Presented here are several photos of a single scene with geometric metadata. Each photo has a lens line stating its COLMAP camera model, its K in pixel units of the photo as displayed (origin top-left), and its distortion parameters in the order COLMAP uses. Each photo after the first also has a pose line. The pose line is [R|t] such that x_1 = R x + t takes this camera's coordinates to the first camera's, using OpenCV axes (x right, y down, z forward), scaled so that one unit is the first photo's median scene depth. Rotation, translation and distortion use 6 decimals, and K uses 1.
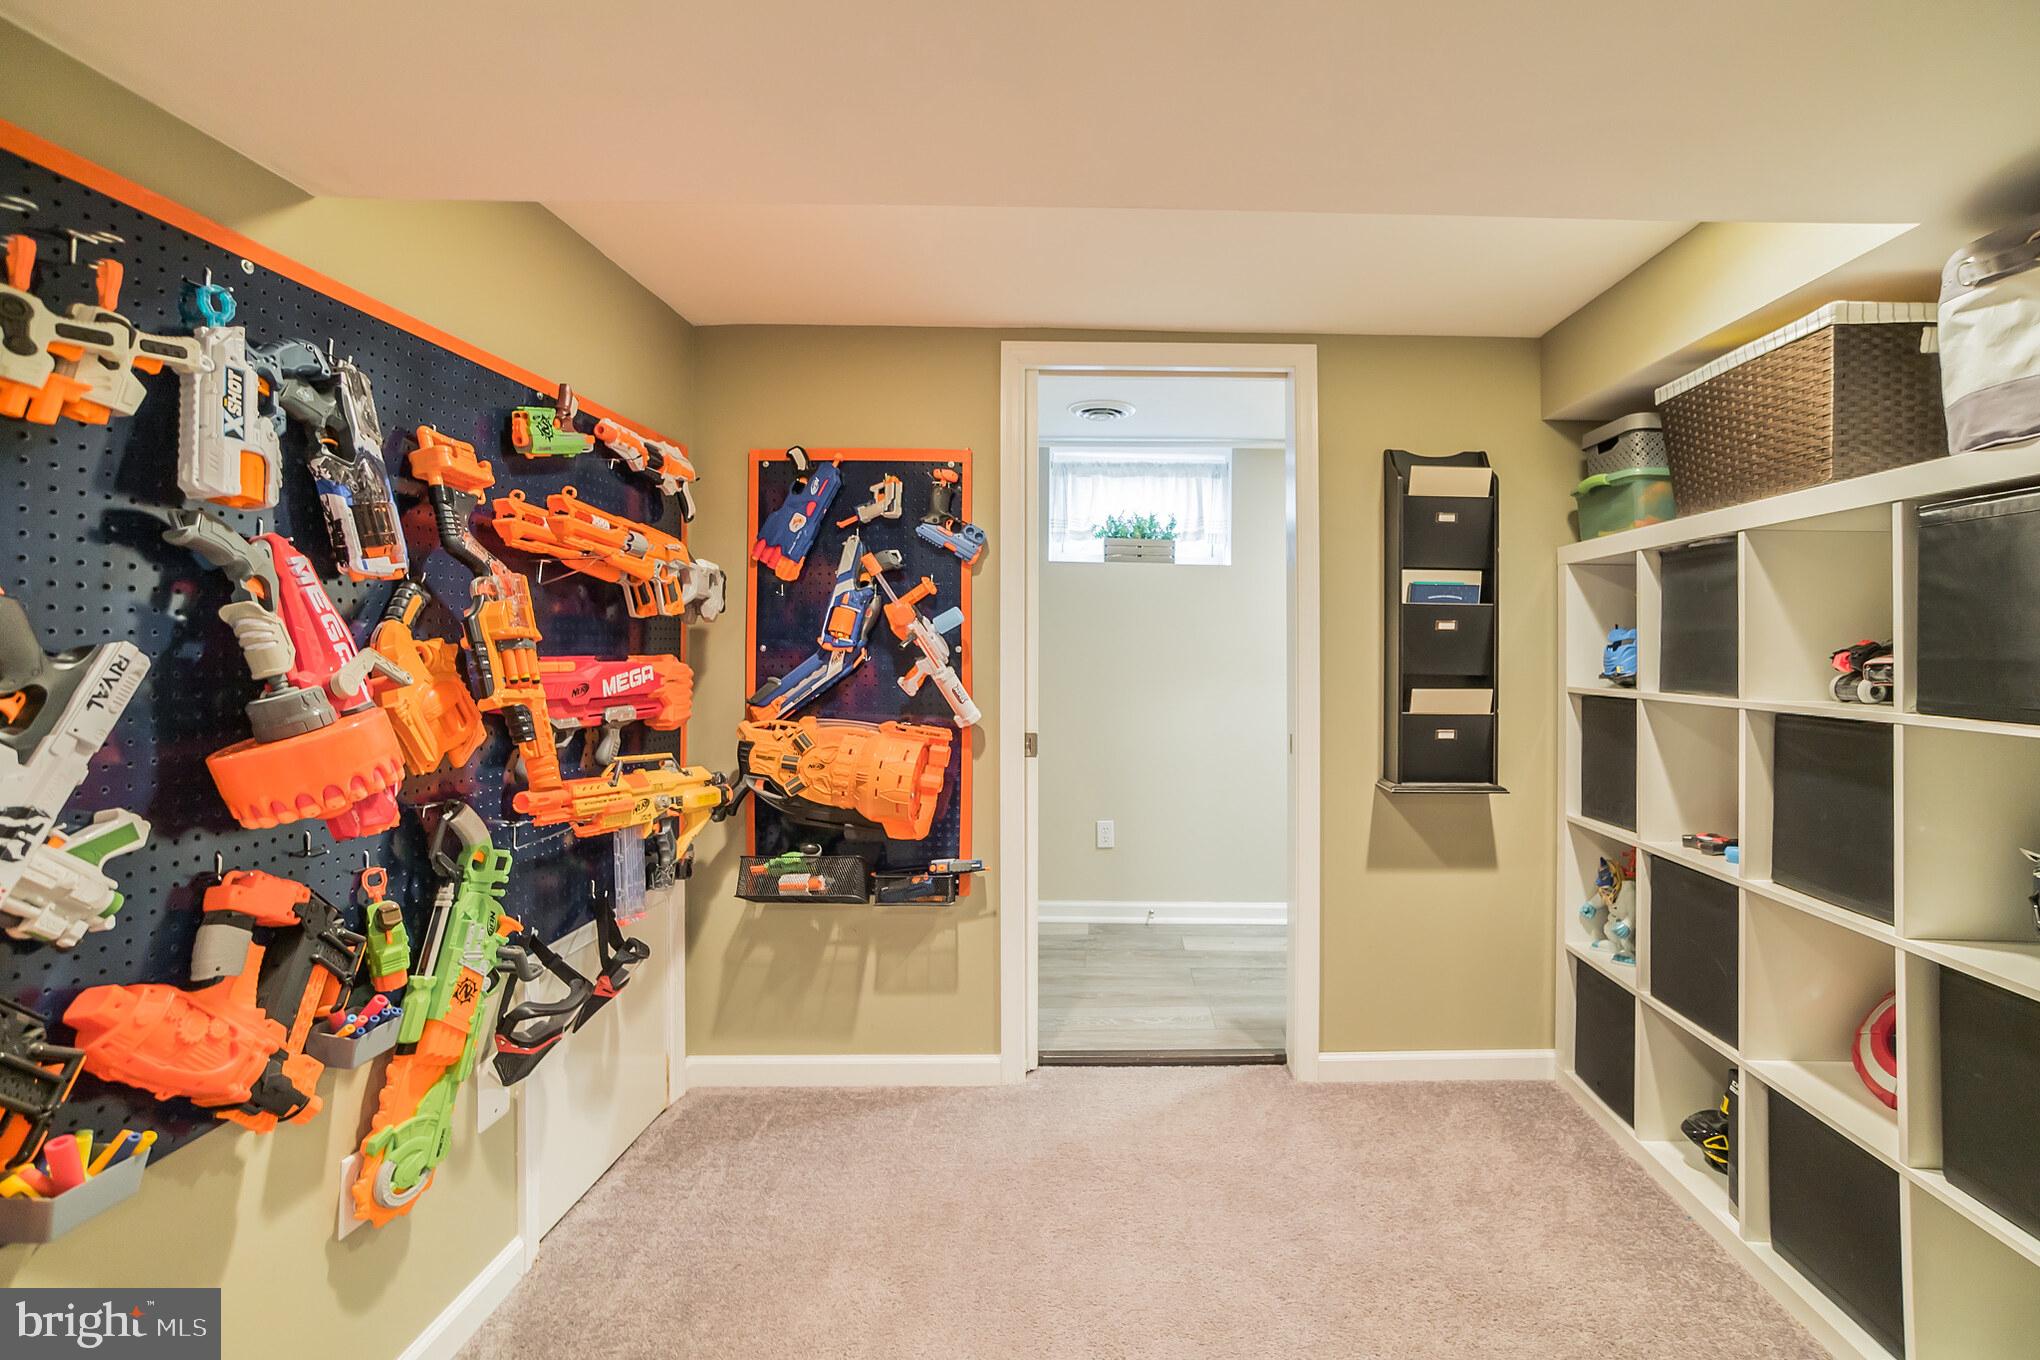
lens RADIAL K [[896.1, 0, 1027.6], [0, 896.1, 634.9], [0, 0, 1]] dist [-0.026469, 0.007198]
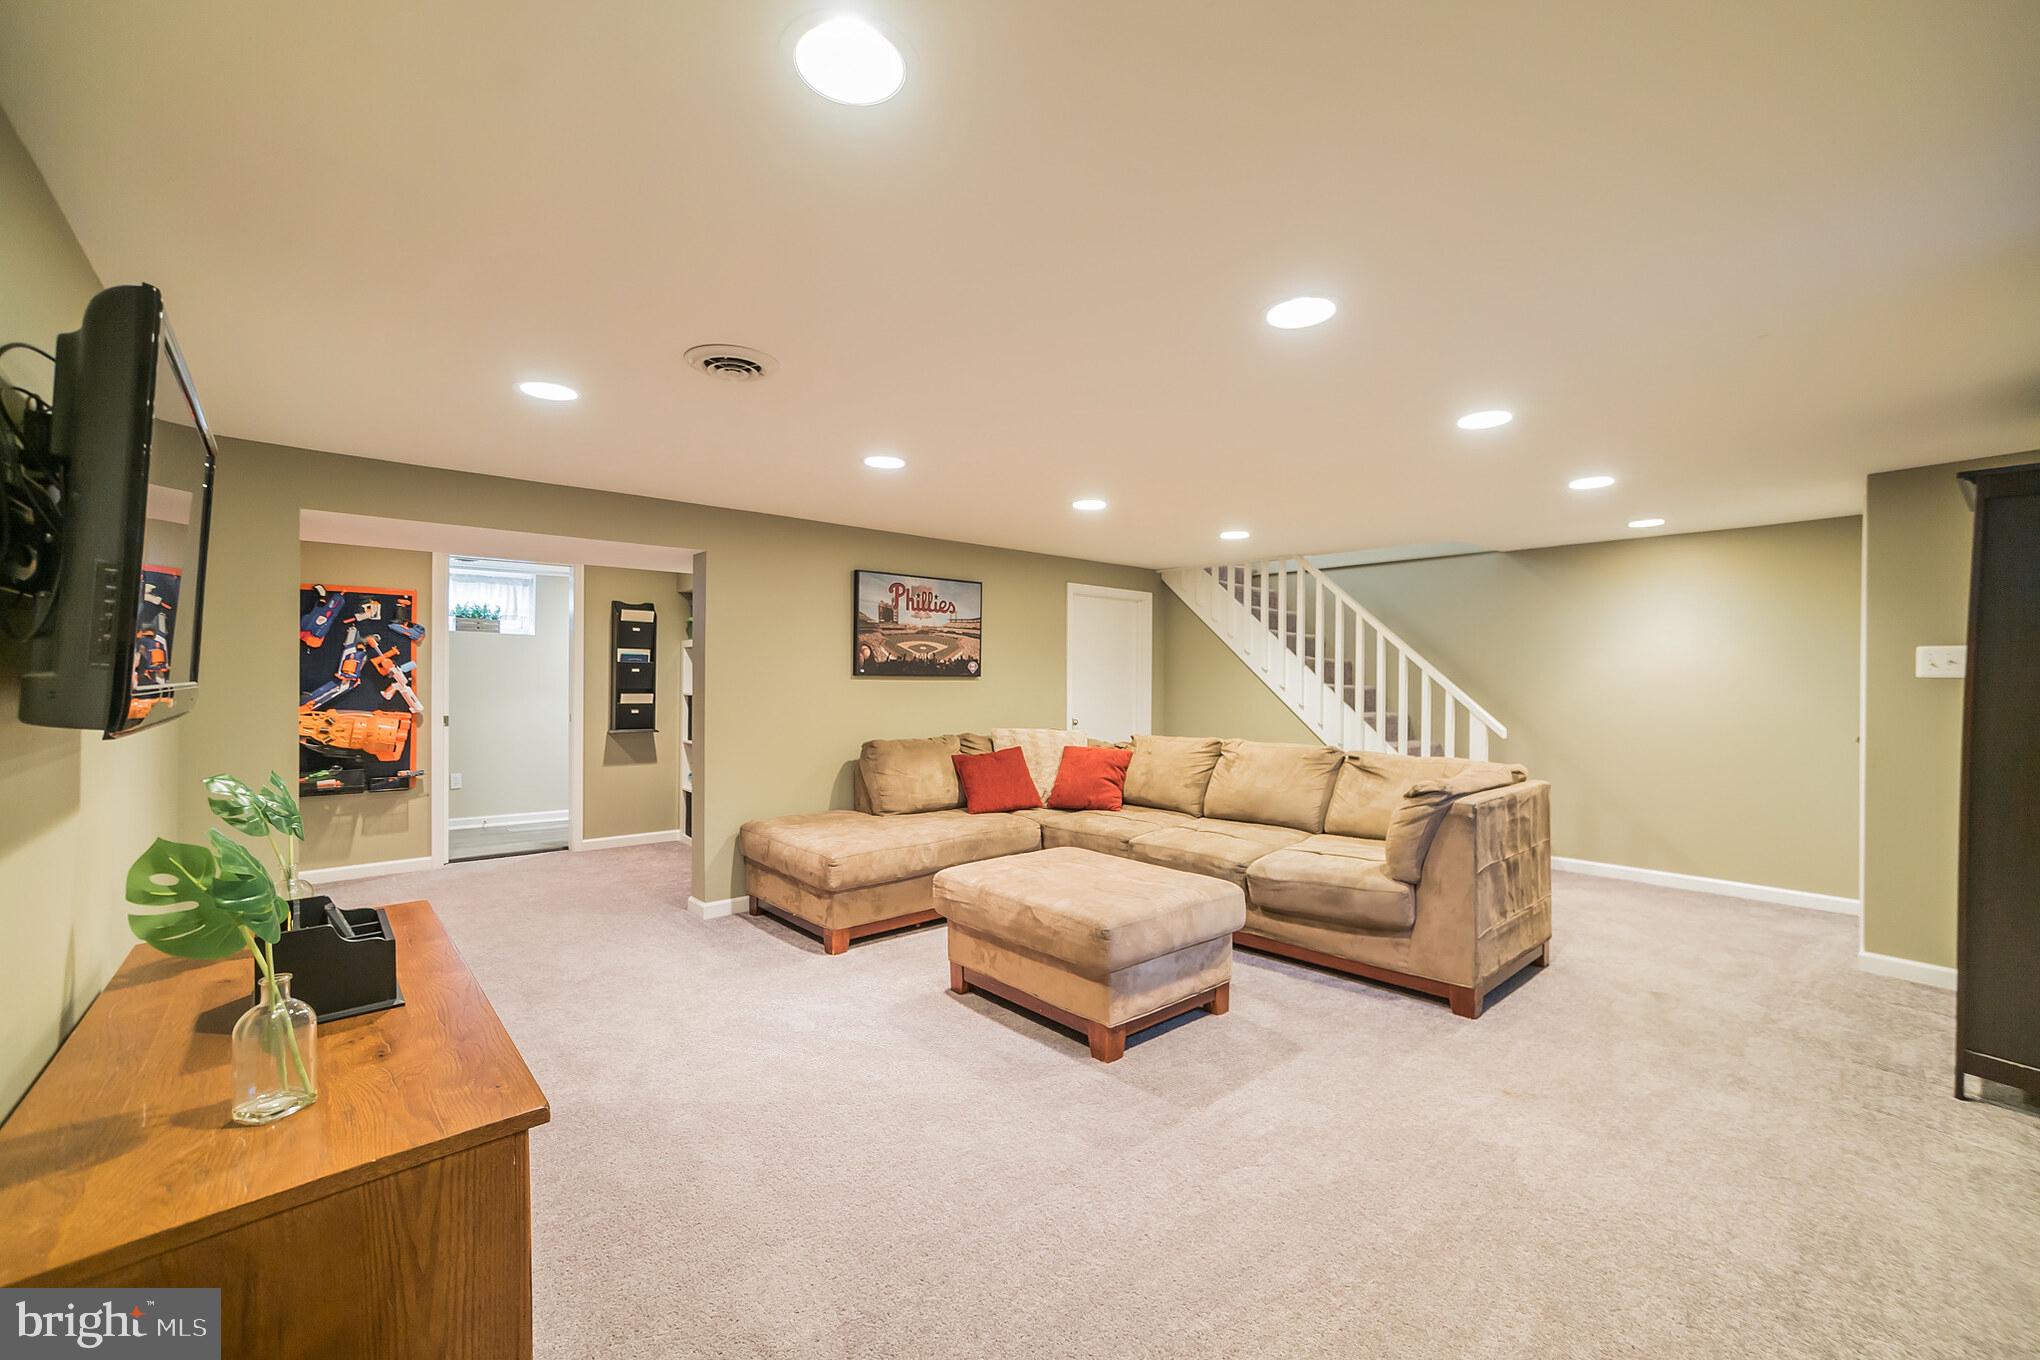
lens RADIAL K [[815.9, 0, 1019.5], [0, 815.9, 673.6], [0, 0, 1]] dist [0.001698, 0.000207]
pose [[0.702569, 0.005378, 0.711595, -0.471142], [-0.007095, 0.999975, -0.000553, -0.007596], [-0.711580, -0.004660, 0.702589, -1.571544]]
